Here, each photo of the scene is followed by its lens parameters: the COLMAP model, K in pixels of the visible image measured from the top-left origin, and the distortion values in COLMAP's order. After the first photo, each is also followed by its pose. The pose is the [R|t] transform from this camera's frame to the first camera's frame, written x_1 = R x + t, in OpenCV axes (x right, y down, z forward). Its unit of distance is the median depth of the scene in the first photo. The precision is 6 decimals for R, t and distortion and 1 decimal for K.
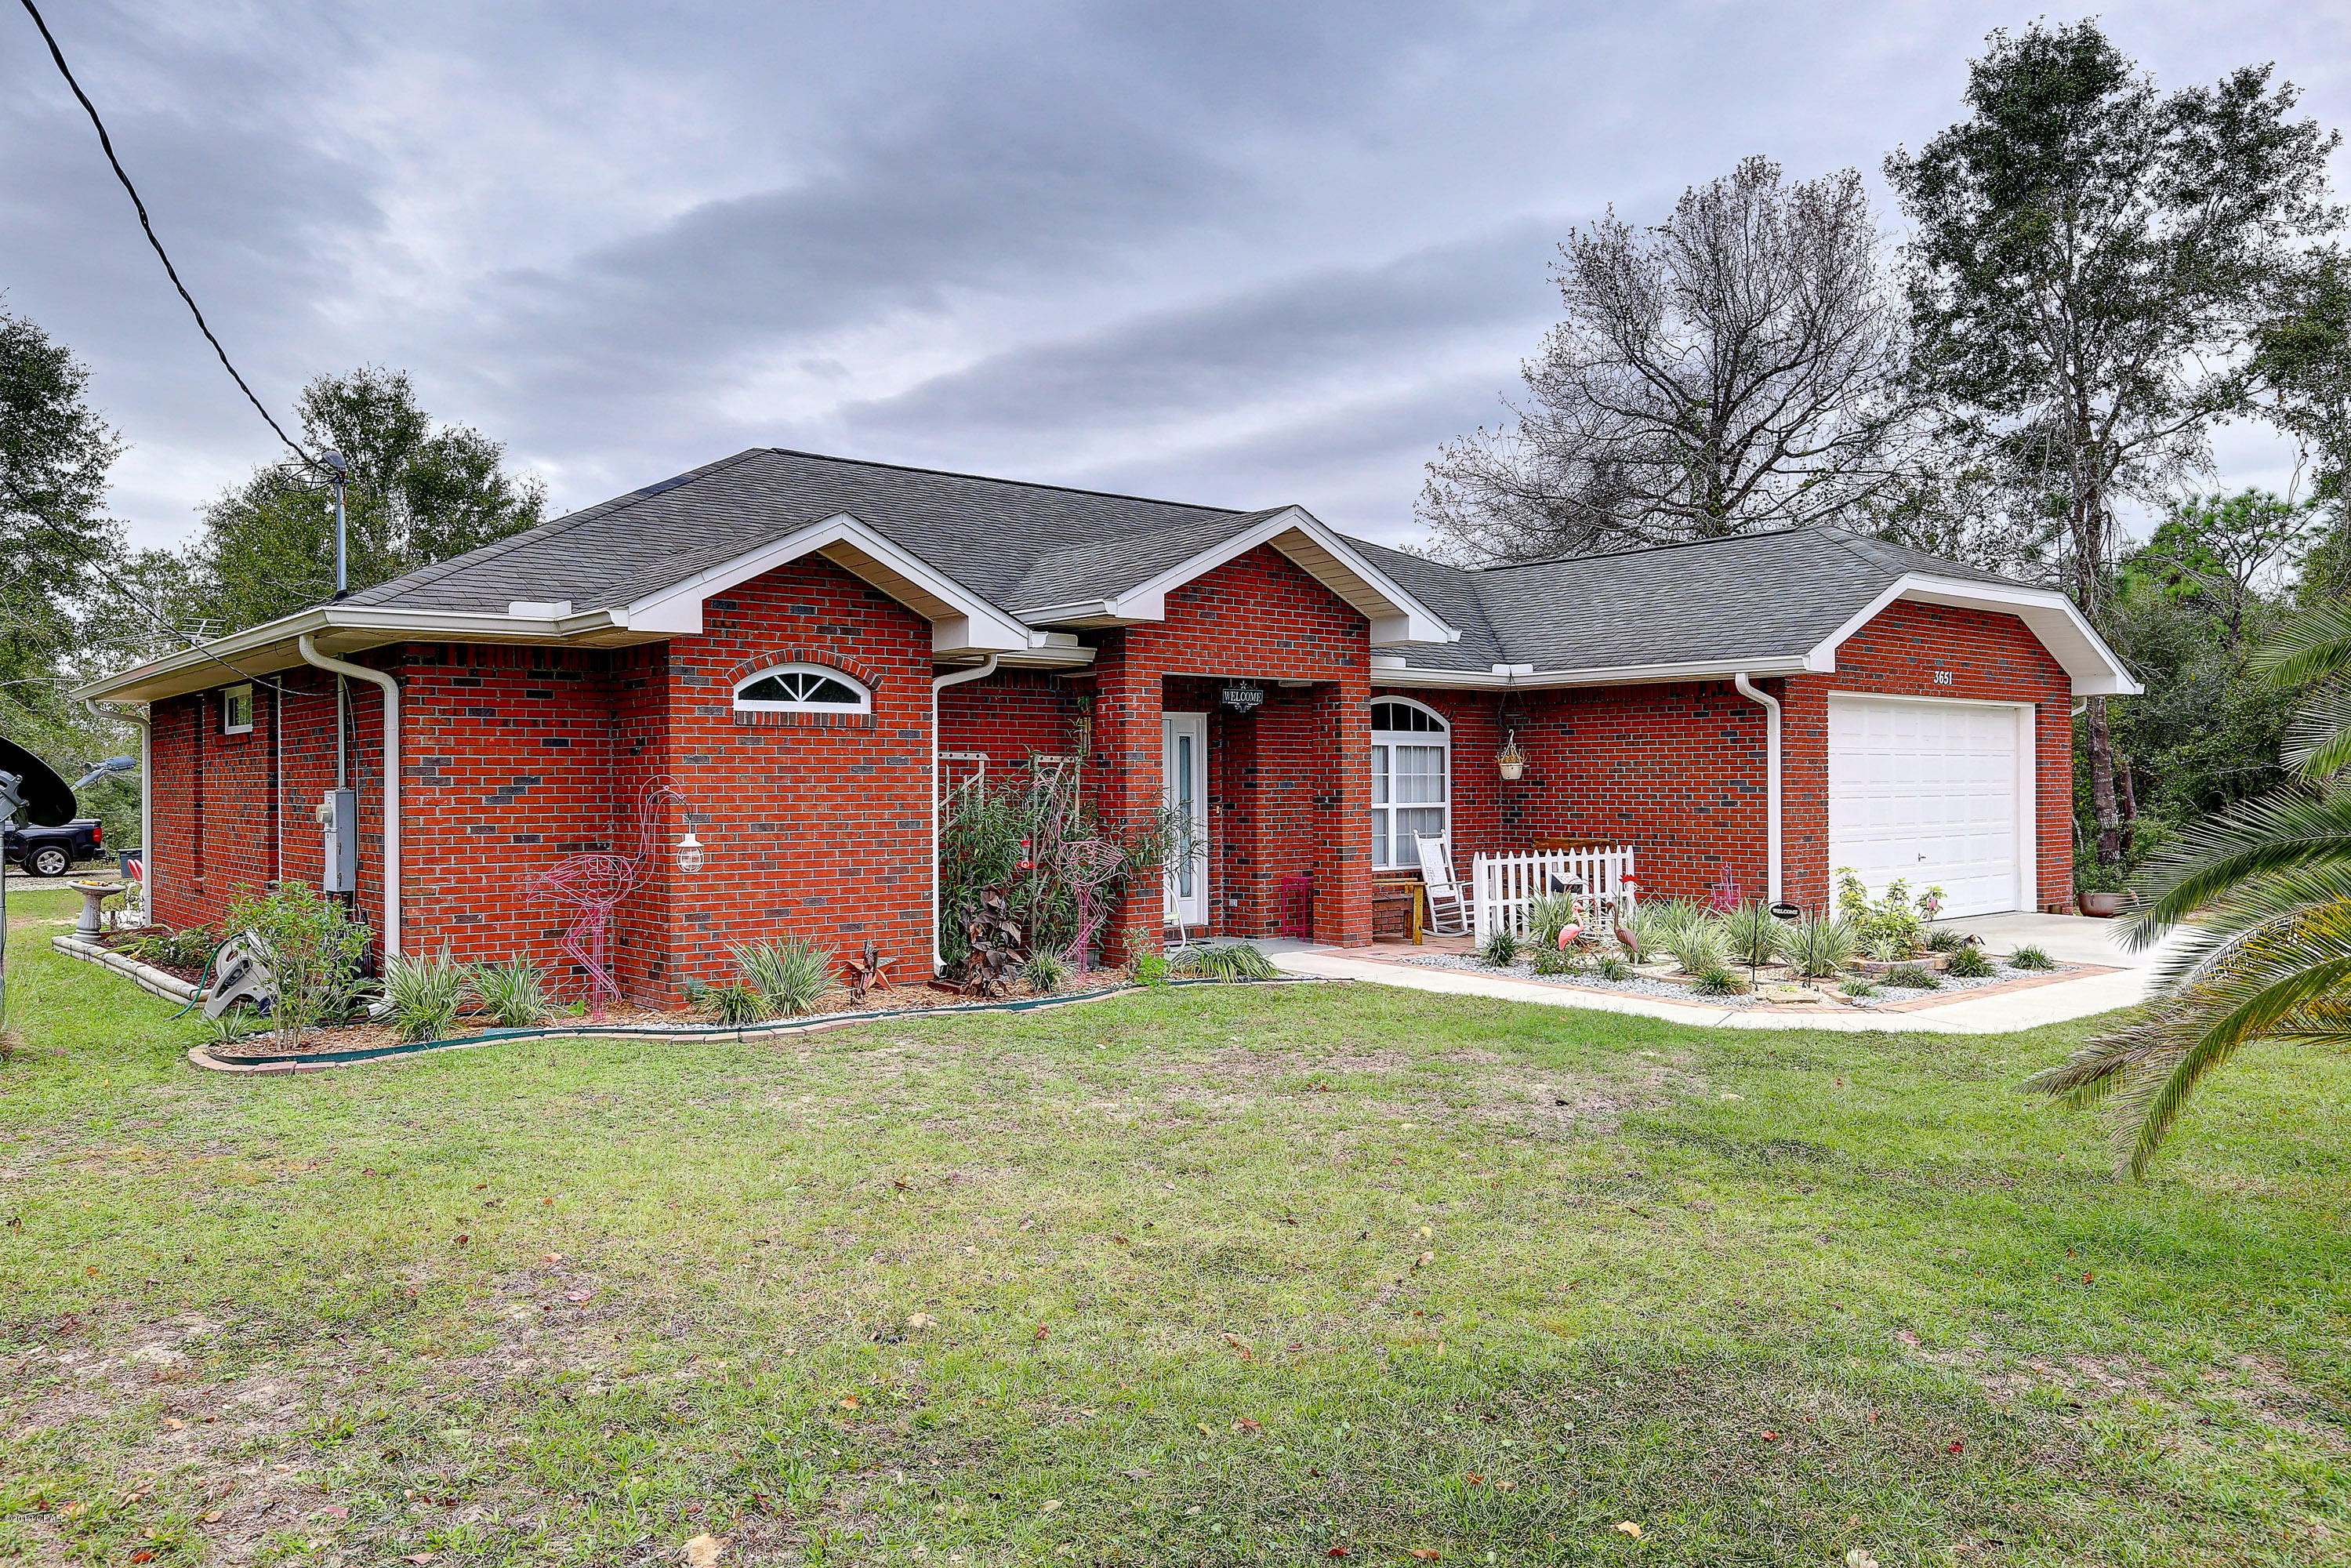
lens RADIAL K [[1707.0, 0, 1175.9], [0, 1707.0, 779.7], [0, 0, 1]] dist [-0.002069, -0.000179]
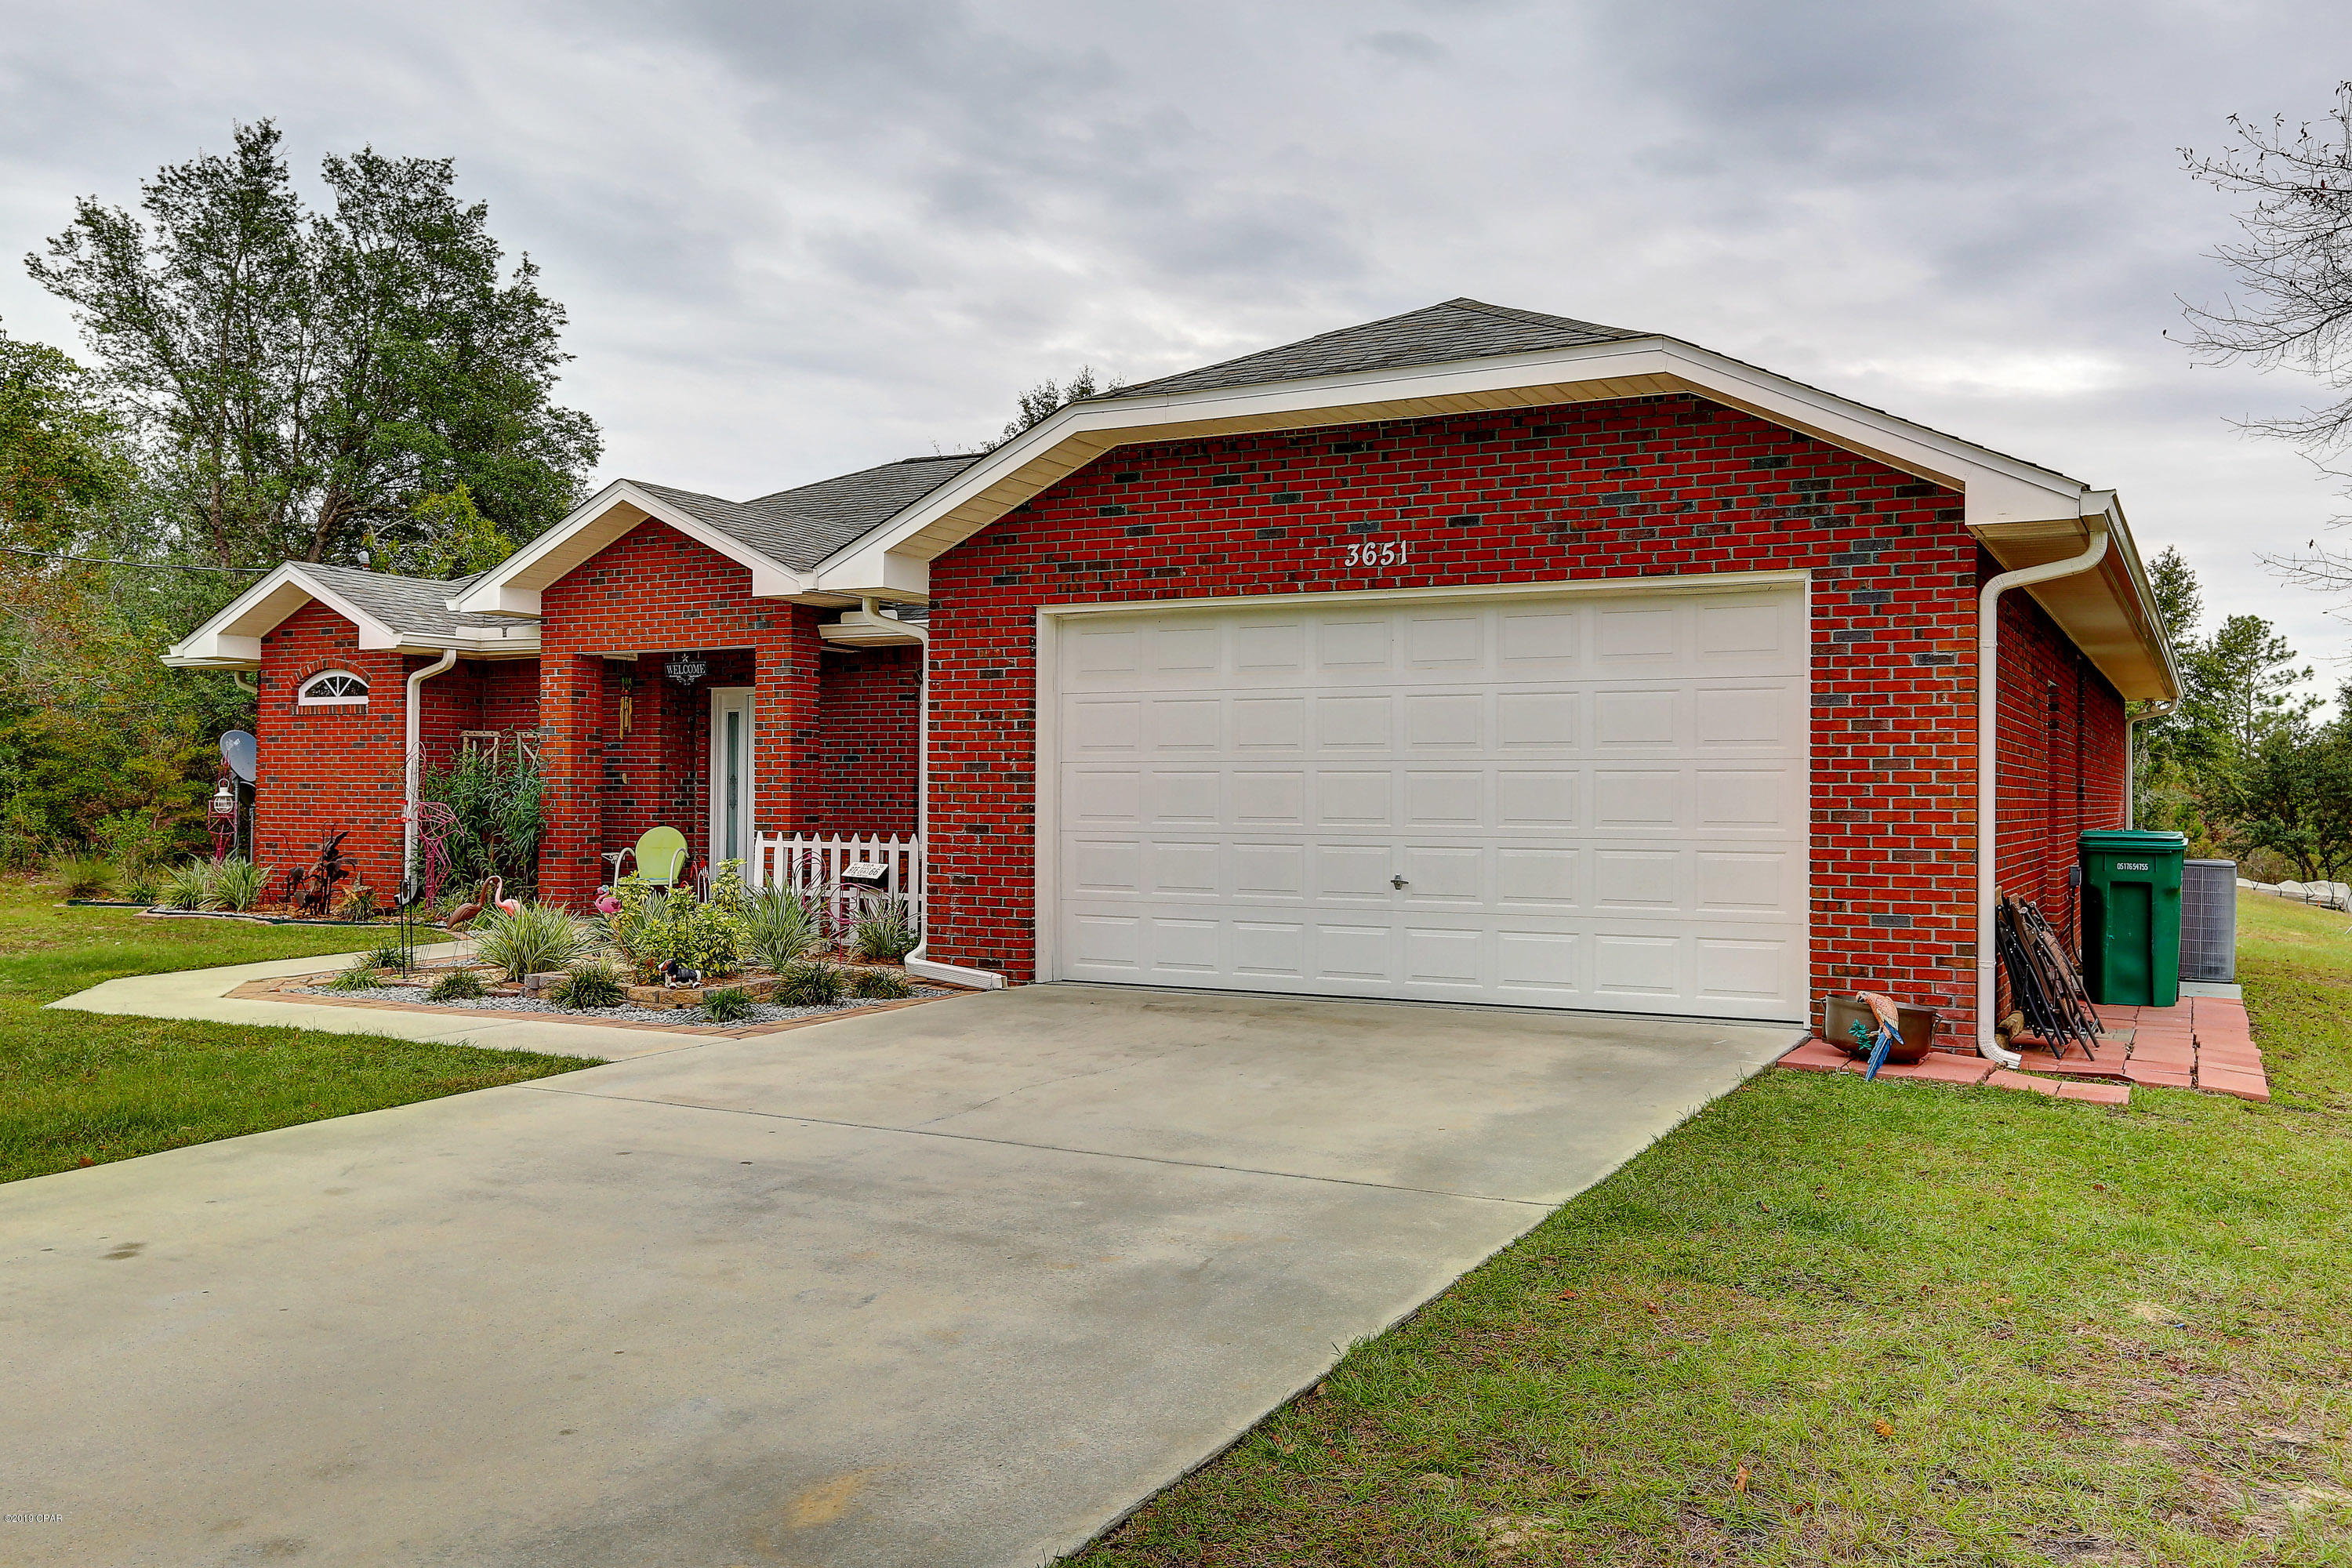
lens RADIAL K [[1923.5, 0, 1175.0], [0, 1923.5, 785.5], [0, 0, 1]] dist [-0.001181, 0.000001]
pose [[0.360820, 0.000696, -0.932635, 1.221326], [-0.008476, 0.999961, -0.002533, 0.020502], [0.932597, 0.008819, 0.360812, 0.873949]]
